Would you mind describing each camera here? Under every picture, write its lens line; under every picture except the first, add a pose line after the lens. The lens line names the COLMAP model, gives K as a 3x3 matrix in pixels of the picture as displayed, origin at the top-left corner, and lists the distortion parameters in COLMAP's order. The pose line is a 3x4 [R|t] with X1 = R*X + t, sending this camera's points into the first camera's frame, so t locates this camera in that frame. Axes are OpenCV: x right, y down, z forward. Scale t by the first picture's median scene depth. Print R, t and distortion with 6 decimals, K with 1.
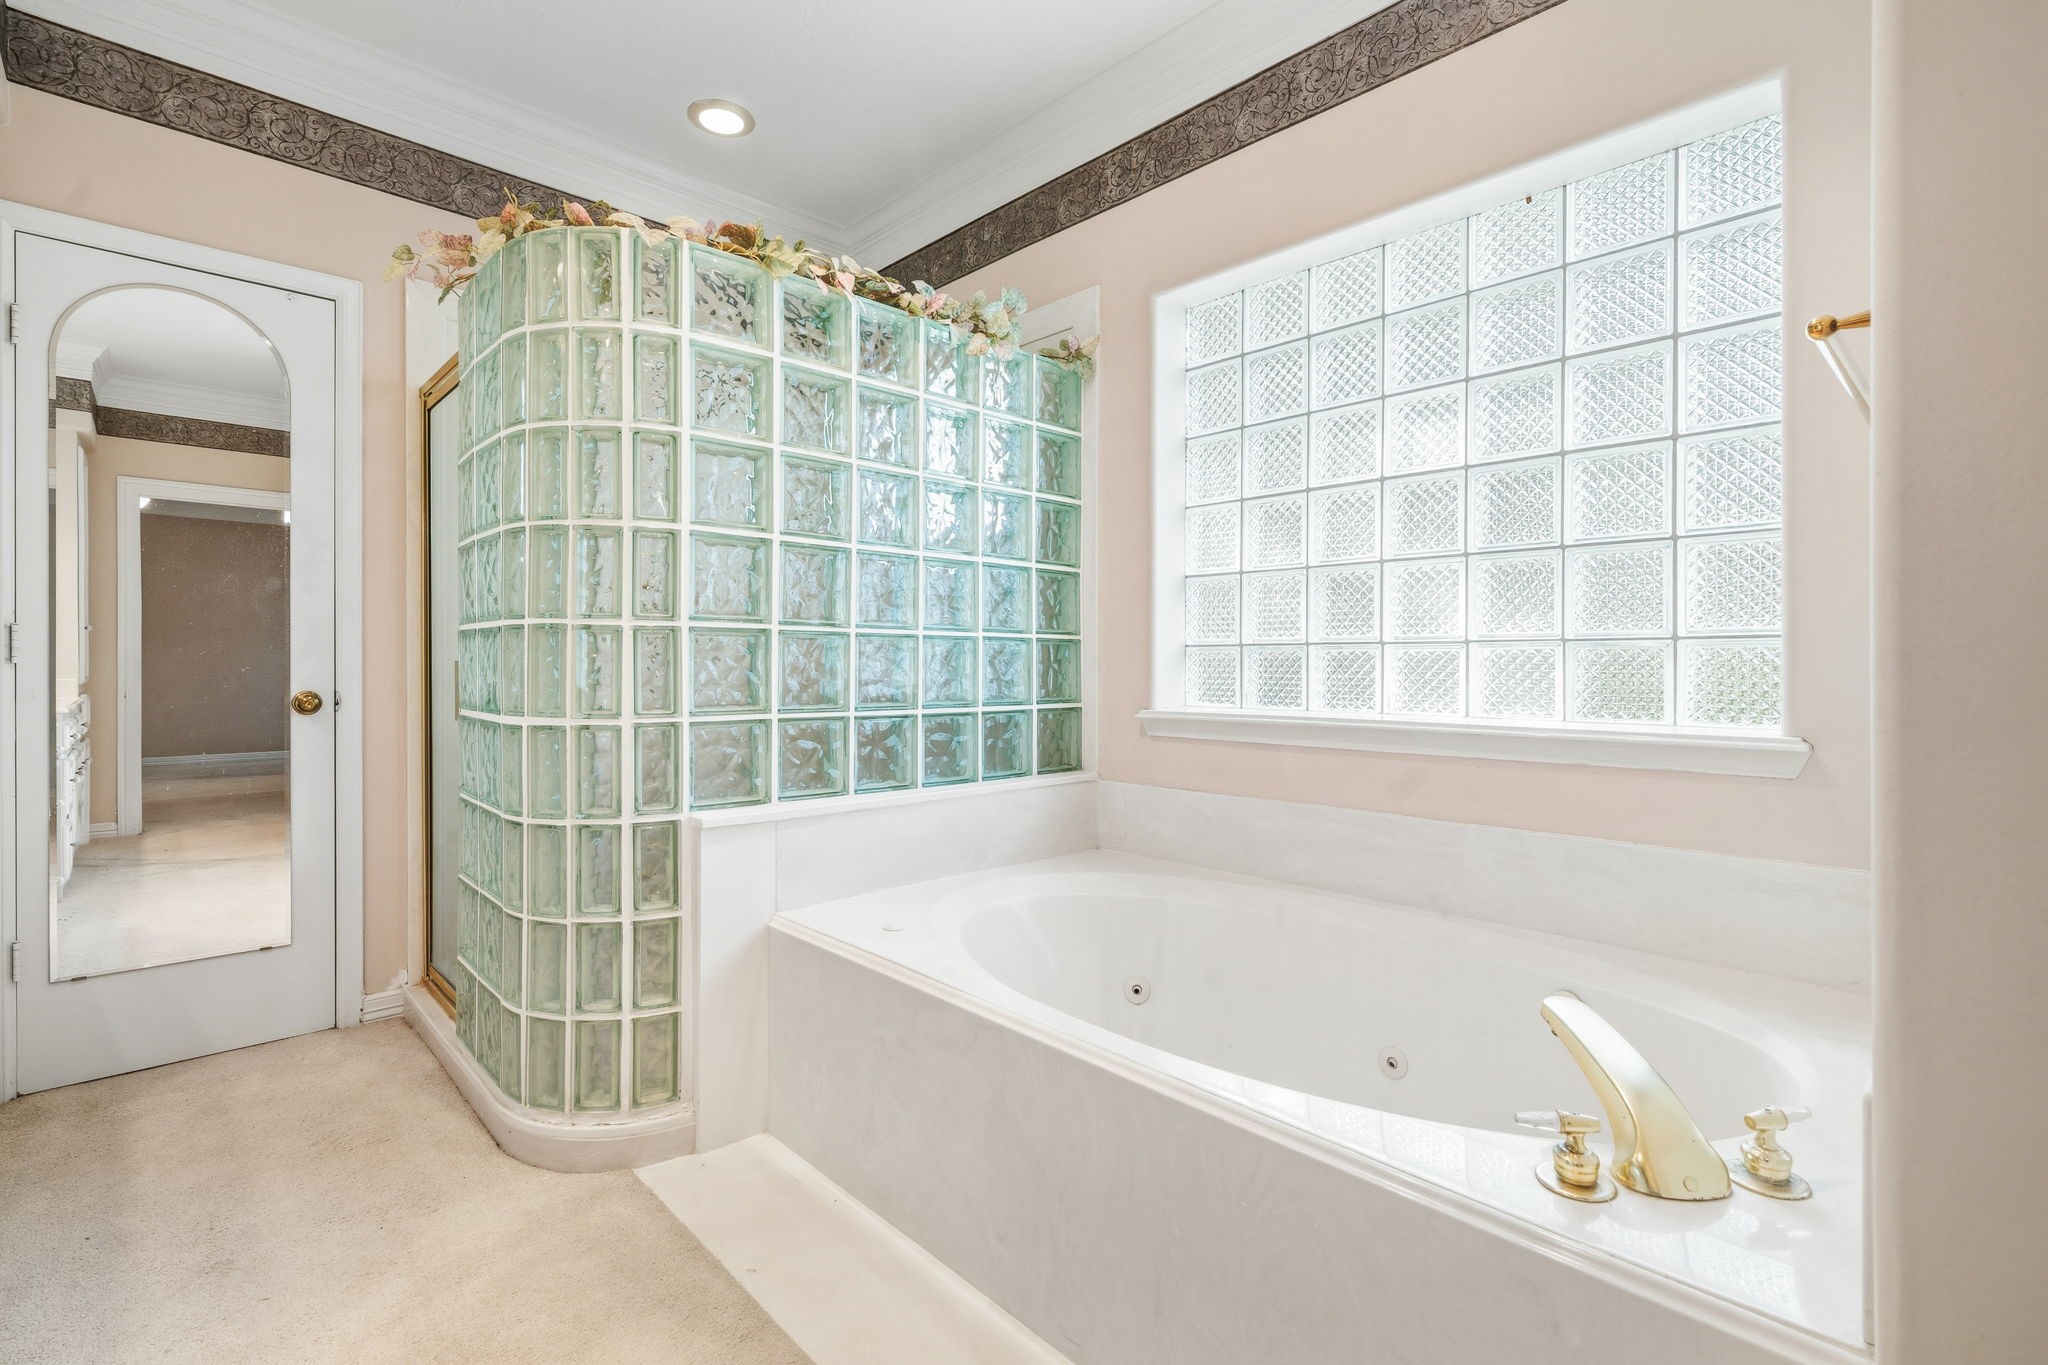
lens RADIAL K [[919.1, 0, 1022.3], [0, 919.1, 670.6], [0, 0, 1]] dist [-0.003304, -0.000334]
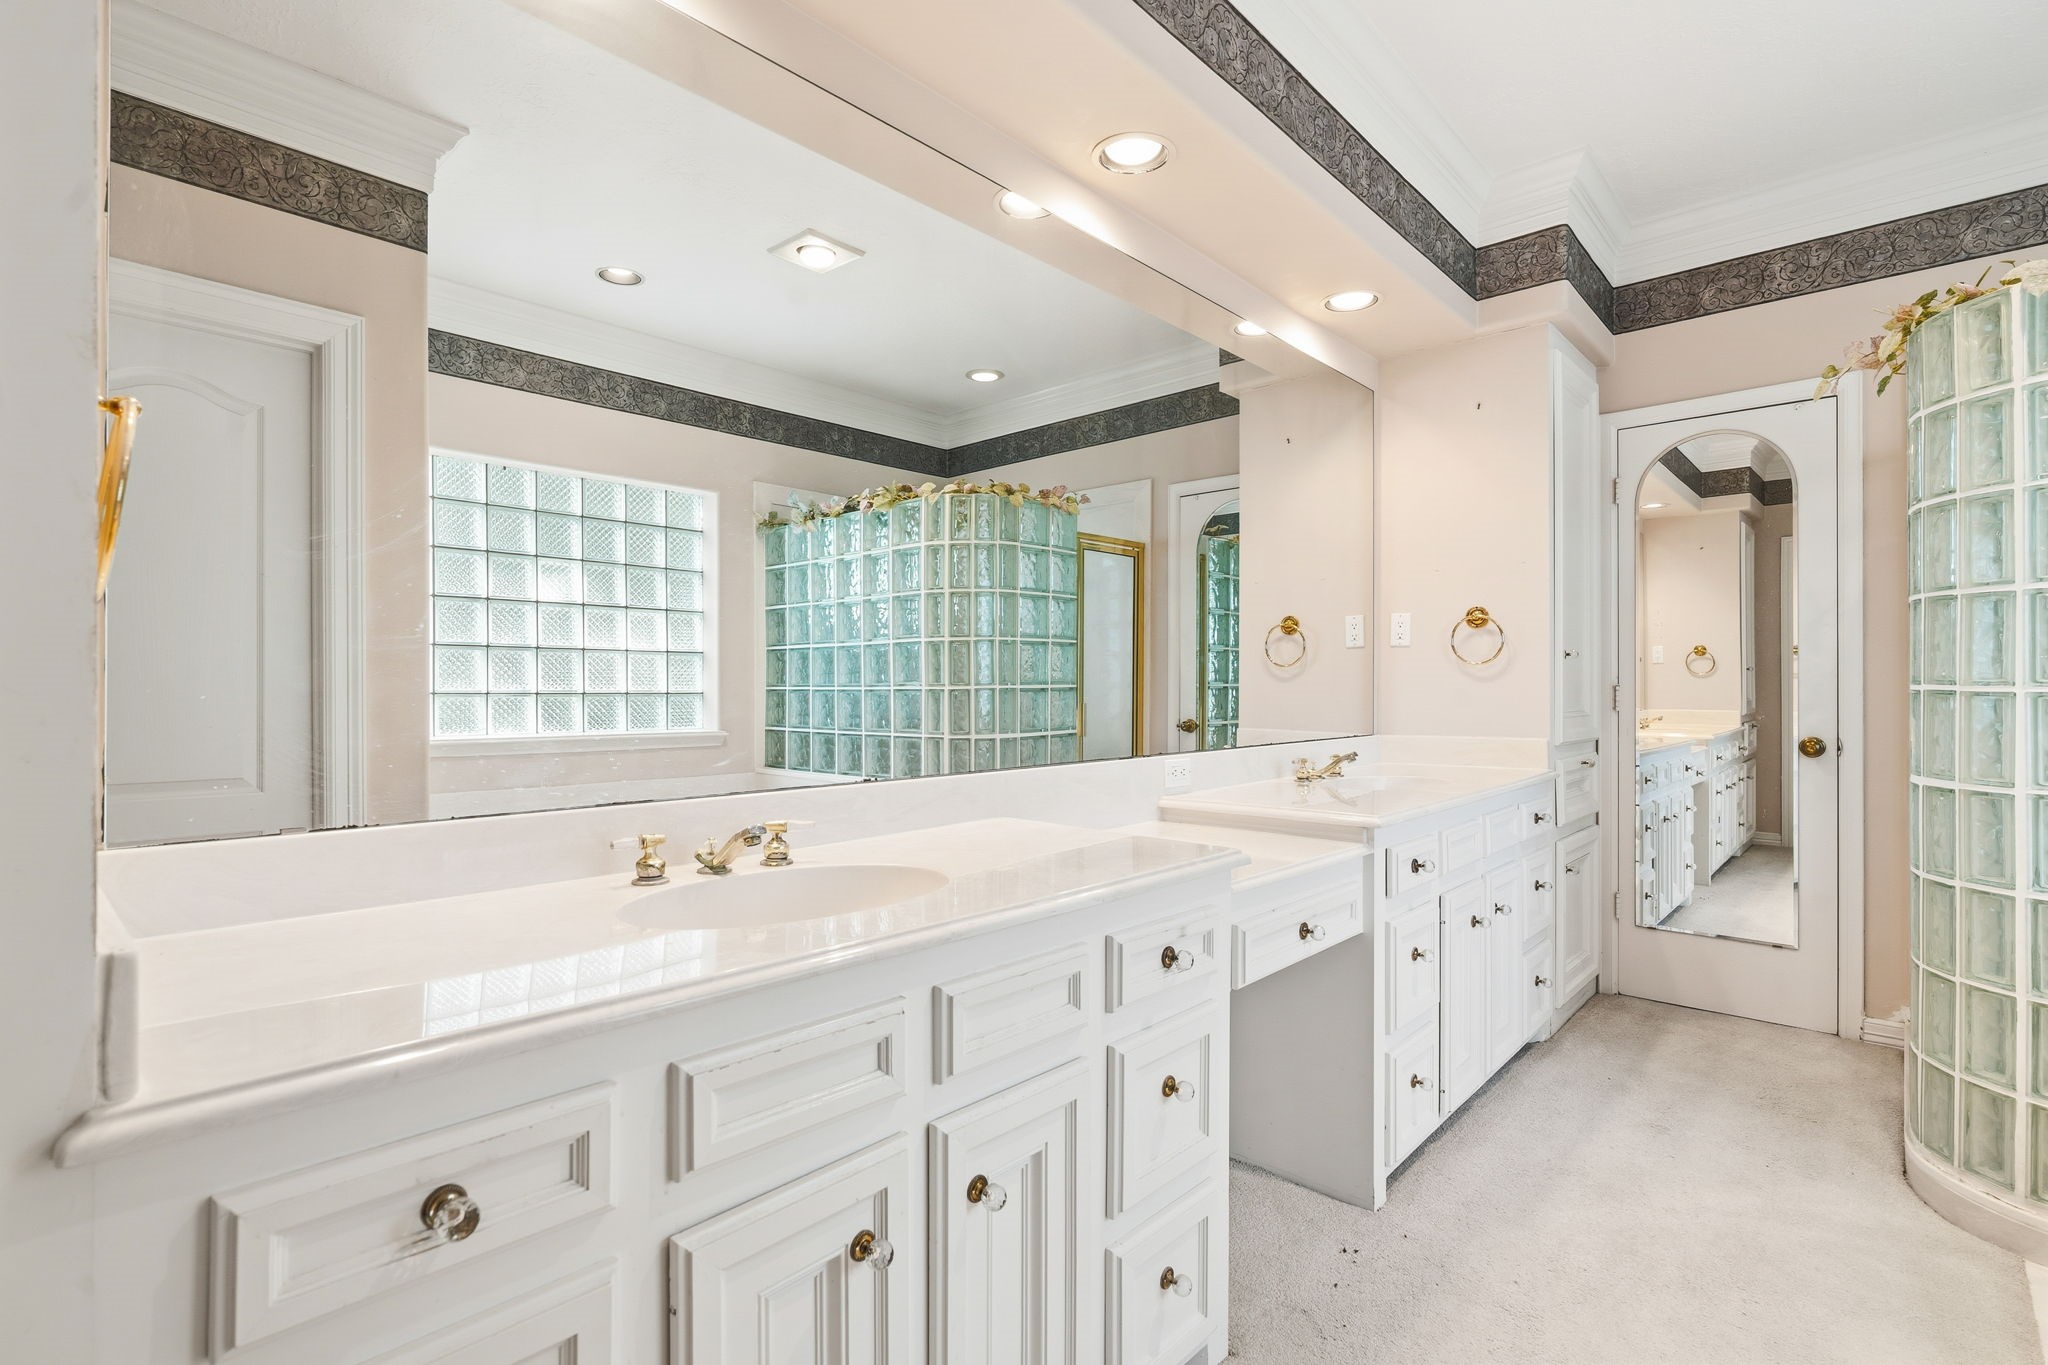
lens RADIAL K [[926.8, 0, 1033.5], [0, 926.8, 682.2], [0, 0, 1]] dist [-0.004331, -0.000363]
pose [[0.065090, -0.006949, -0.997855, 0.398248], [-0.006737, 0.999950, -0.007403, -0.038452], [0.997857, 0.007205, 0.065040, -0.084100]]
